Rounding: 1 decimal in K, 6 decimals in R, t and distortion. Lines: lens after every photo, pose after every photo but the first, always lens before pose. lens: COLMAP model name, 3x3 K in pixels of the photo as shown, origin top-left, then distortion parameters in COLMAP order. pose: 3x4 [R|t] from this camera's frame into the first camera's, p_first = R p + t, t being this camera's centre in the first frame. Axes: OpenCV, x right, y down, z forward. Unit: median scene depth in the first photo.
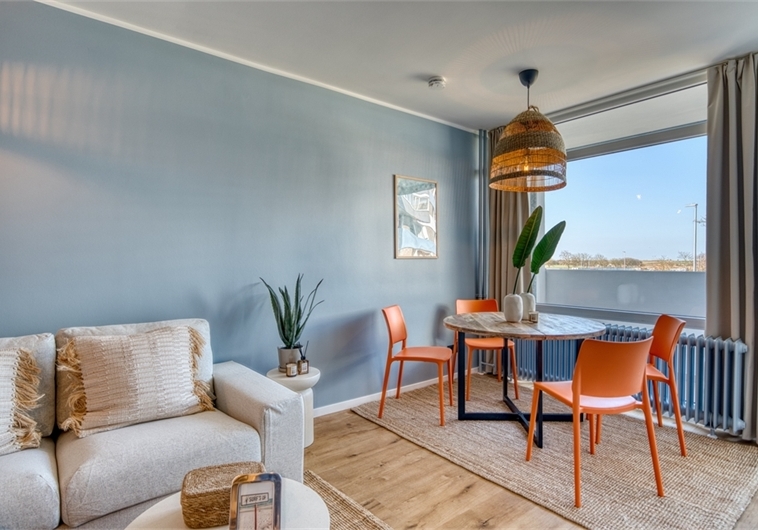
lens RADIAL K [[425.2, 0, 379.0], [0, 425.2, 265.0], [0, 0, 1]] dist [0.002554, 0.000625]
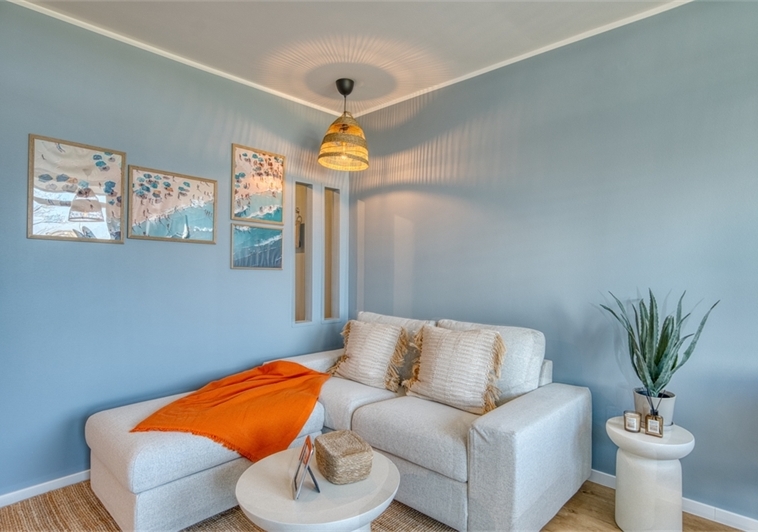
lens RADIAL K [[425.8, 0, 384.9], [0, 425.8, 273.7], [0, 0, 1]] dist [0.011305, 0.000136]
pose [[0.144575, 0.012653, -0.989413, 0.586942], [-0.012652, 0.999860, 0.010938, -0.011383], [0.989413, 0.010936, 0.144715, 0.613777]]
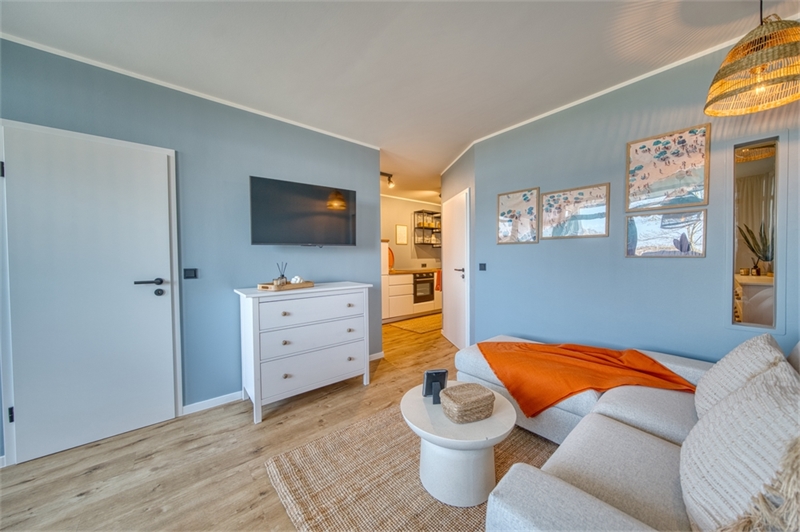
lens RADIAL K [[279.4, 0, 399.1], [0, 279.4, 265.4], [0, 0, 1]] dist [-0.000867, -0.000176]
pose [[-0.999822, 0.011617, -0.014846, -0.055565], [0.011156, 0.999464, 0.030766, -0.017791], [0.015196, 0.030595, -0.999416, 1.340477]]
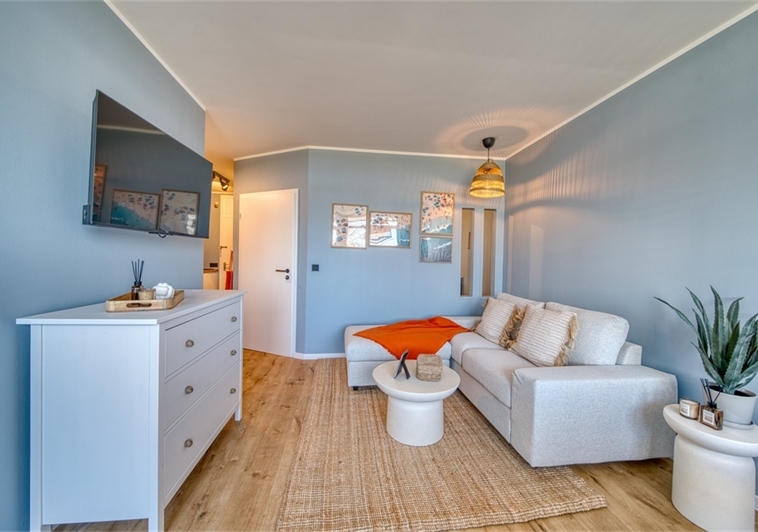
lens RADIAL K [[293.7, 0, 377.7], [0, 293.7, 264.9], [0, 0, 1]] dist [0.000749, 0.000021]
pose [[-0.526561, 0.003718, -0.850129, 0.715049], [-0.025209, 0.999482, 0.019985, -0.017242], [0.849763, 0.031954, -0.526195, 1.023611]]
